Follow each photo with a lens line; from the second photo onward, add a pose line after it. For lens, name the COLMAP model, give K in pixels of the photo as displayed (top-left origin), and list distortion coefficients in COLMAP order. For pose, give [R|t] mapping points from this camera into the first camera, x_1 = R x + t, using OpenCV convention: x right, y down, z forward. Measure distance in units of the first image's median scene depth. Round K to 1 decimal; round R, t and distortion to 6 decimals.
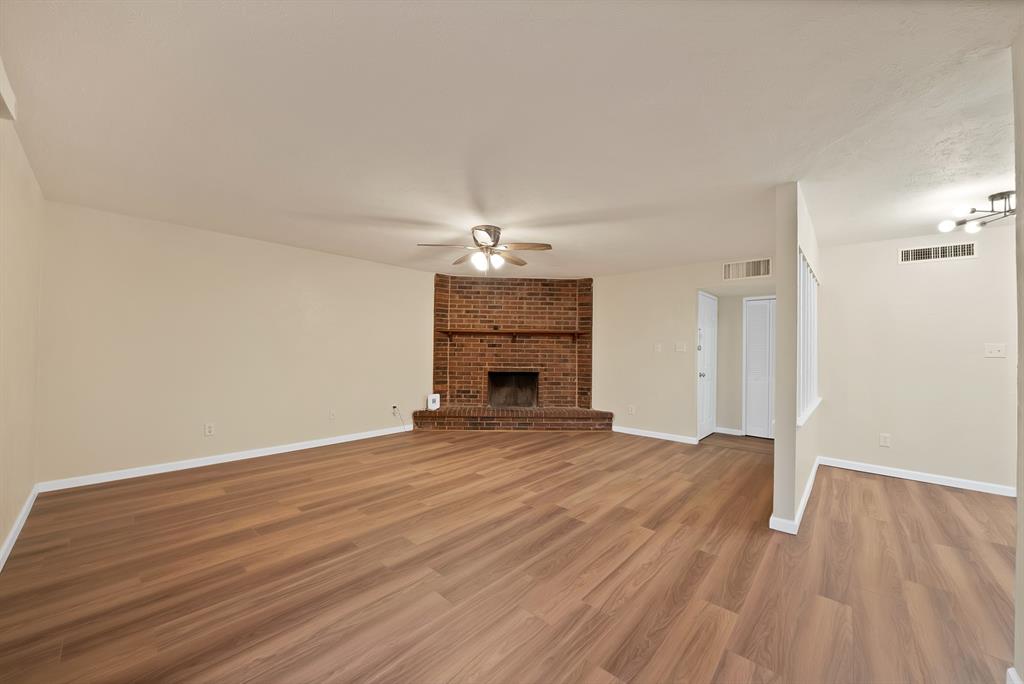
lens RADIAL K [[374.7, 0, 512.0], [0, 374.7, 342.0], [0, 0, 1]] dist [-0.019522, 0.000091]
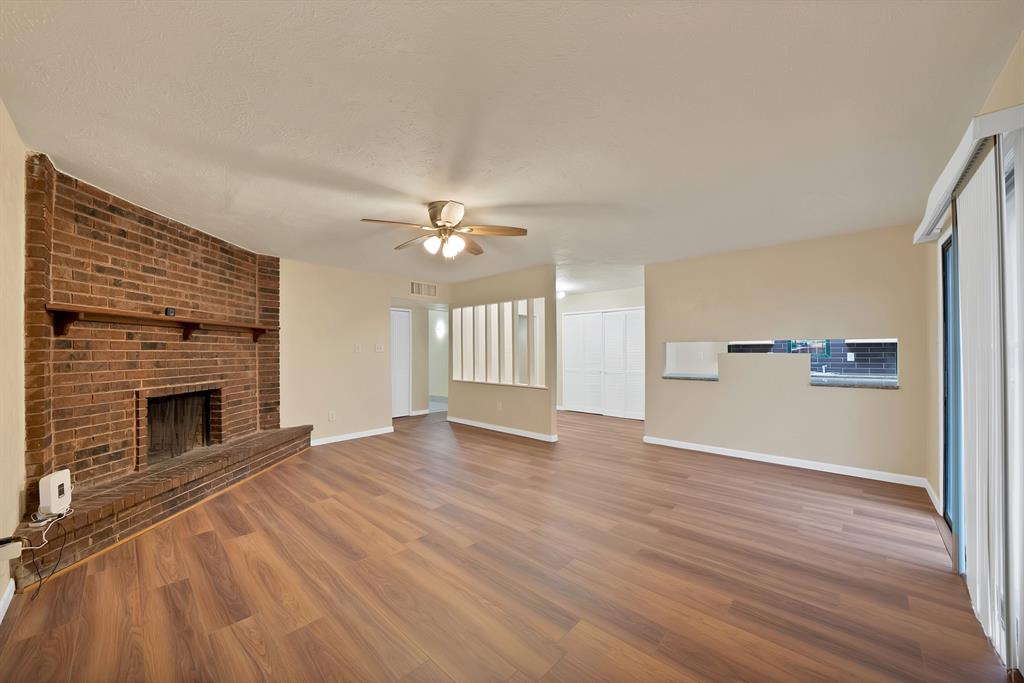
lens RADIAL K [[377.3, 0, 506.0], [0, 377.3, 347.3], [0, 0, 1]] dist [-0.025693, 0.000068]
pose [[0.021325, -0.003095, 0.999768, -0.539868], [-0.014042, 0.999896, 0.003395, 0.003017], [-0.999674, -0.014111, 0.021280, 0.508908]]
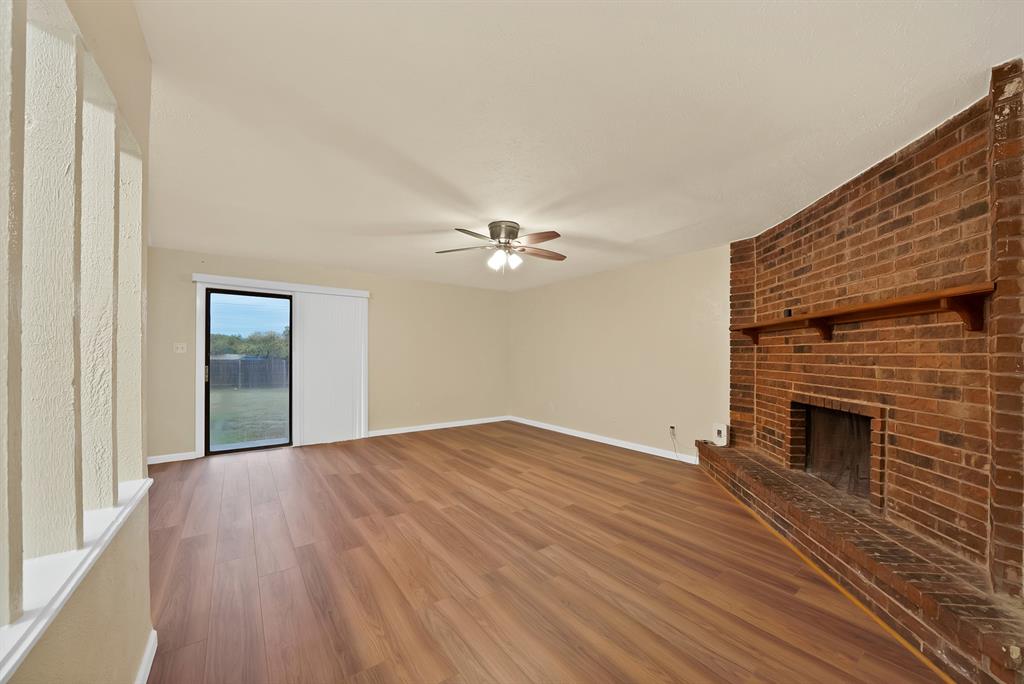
lens RADIAL K [[370.1, 0, 508.0], [0, 370.1, 352.1], [0, 0, 1]] dist [-0.018356, 0.000249]
pose [[-0.192513, -0.020985, -0.981070, 0.497406], [0.011759, 0.999650, -0.023690, 0.020238], [0.981224, -0.016097, -0.192199, 0.713906]]
